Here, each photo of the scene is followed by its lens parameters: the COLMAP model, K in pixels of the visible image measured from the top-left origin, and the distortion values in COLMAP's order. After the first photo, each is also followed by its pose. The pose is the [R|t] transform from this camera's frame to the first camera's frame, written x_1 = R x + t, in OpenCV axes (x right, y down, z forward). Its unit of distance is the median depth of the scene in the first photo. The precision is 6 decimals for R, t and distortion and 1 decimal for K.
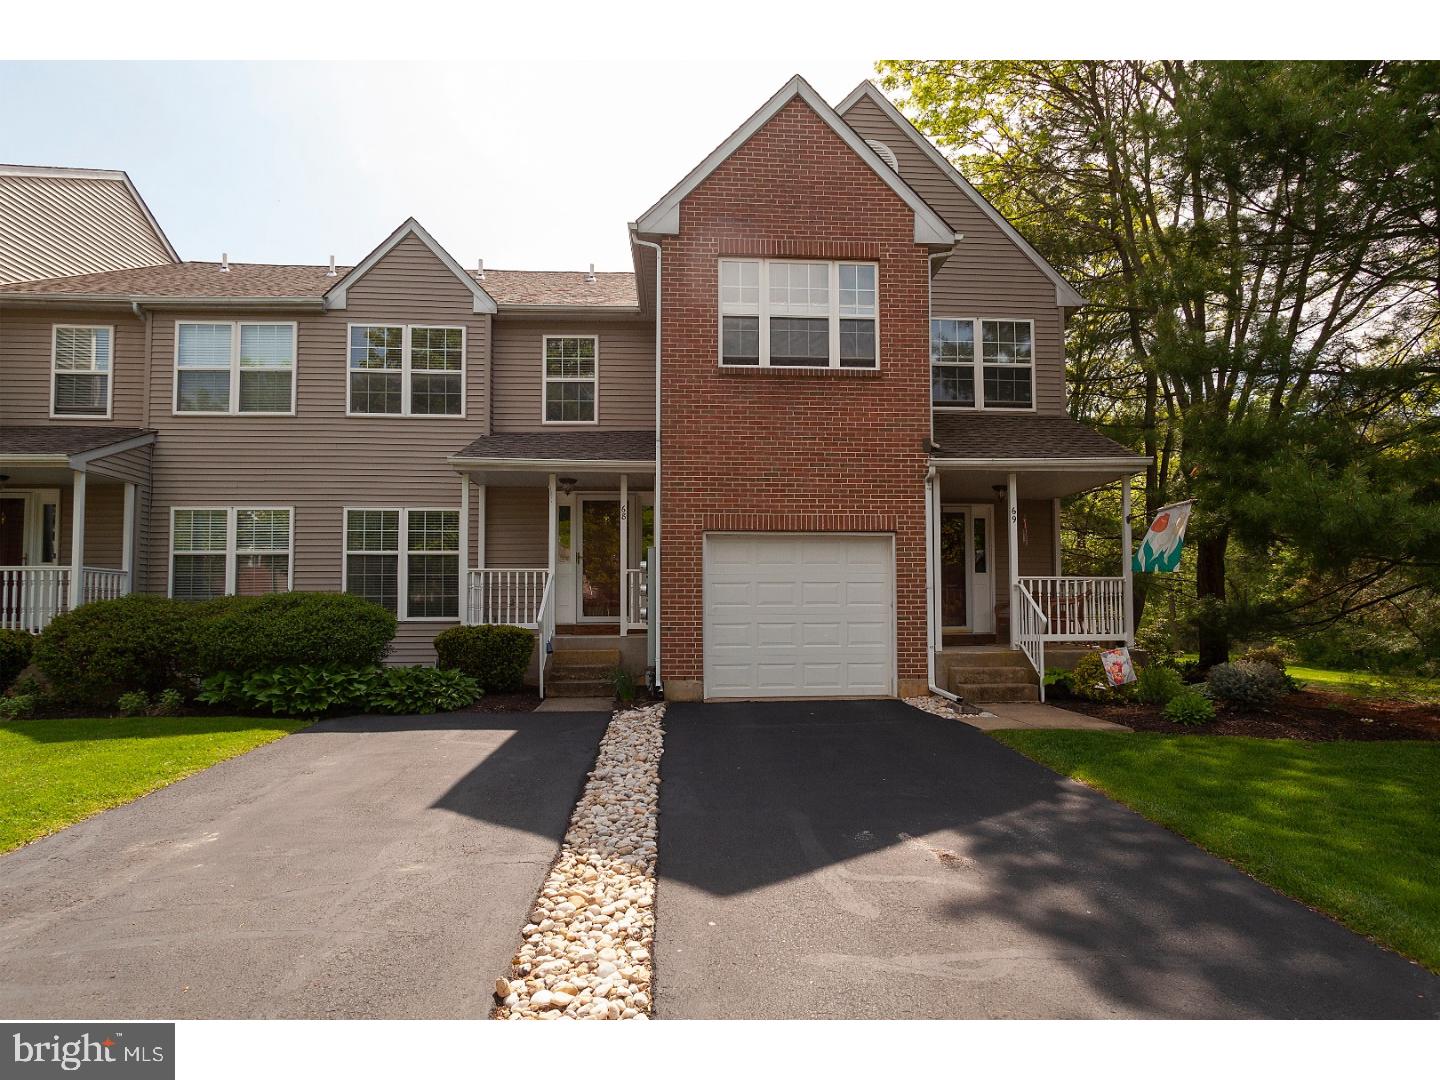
lens RADIAL K [[837.0, 0, 718.5], [0, 837.0, 575.7], [0, 0, 1]] dist [0.001269, 0.001465]
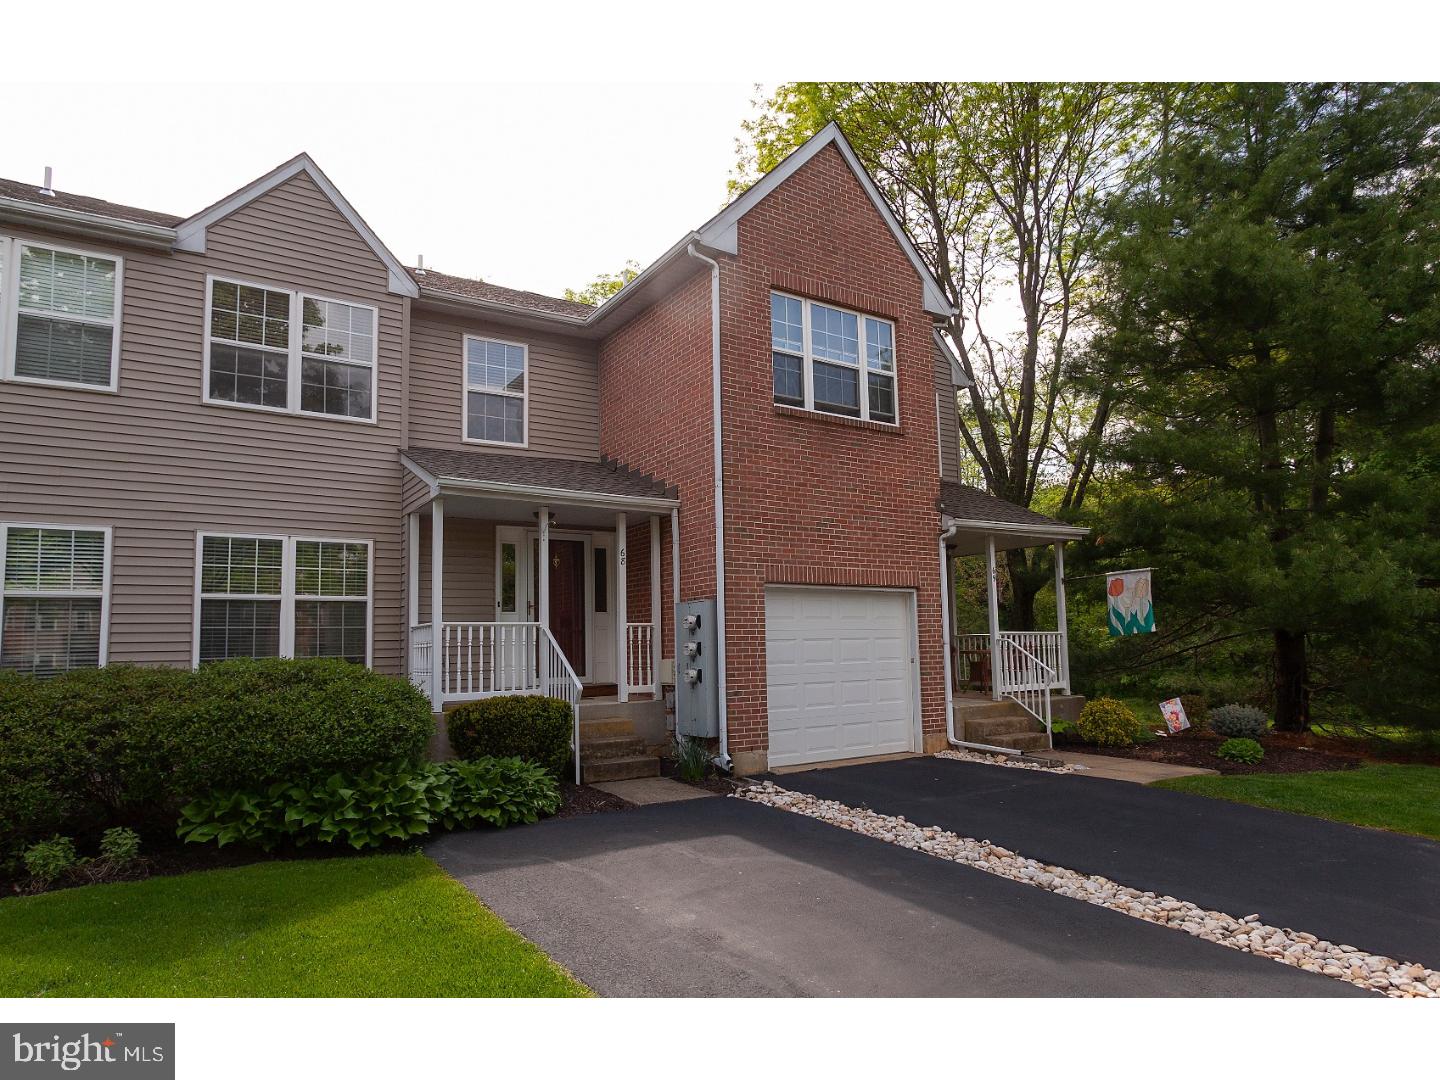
lens RADIAL K [[837.0, 0, 718.5], [0, 837.0, 575.7], [0, 0, 1]] dist [0.001269, 0.001465]
pose [[0.884569, 0.028447, 0.465541, -0.467964], [-0.006803, 0.998819, -0.048108, -0.016839], [-0.466359, 0.039388, 0.883718, 0.216540]]
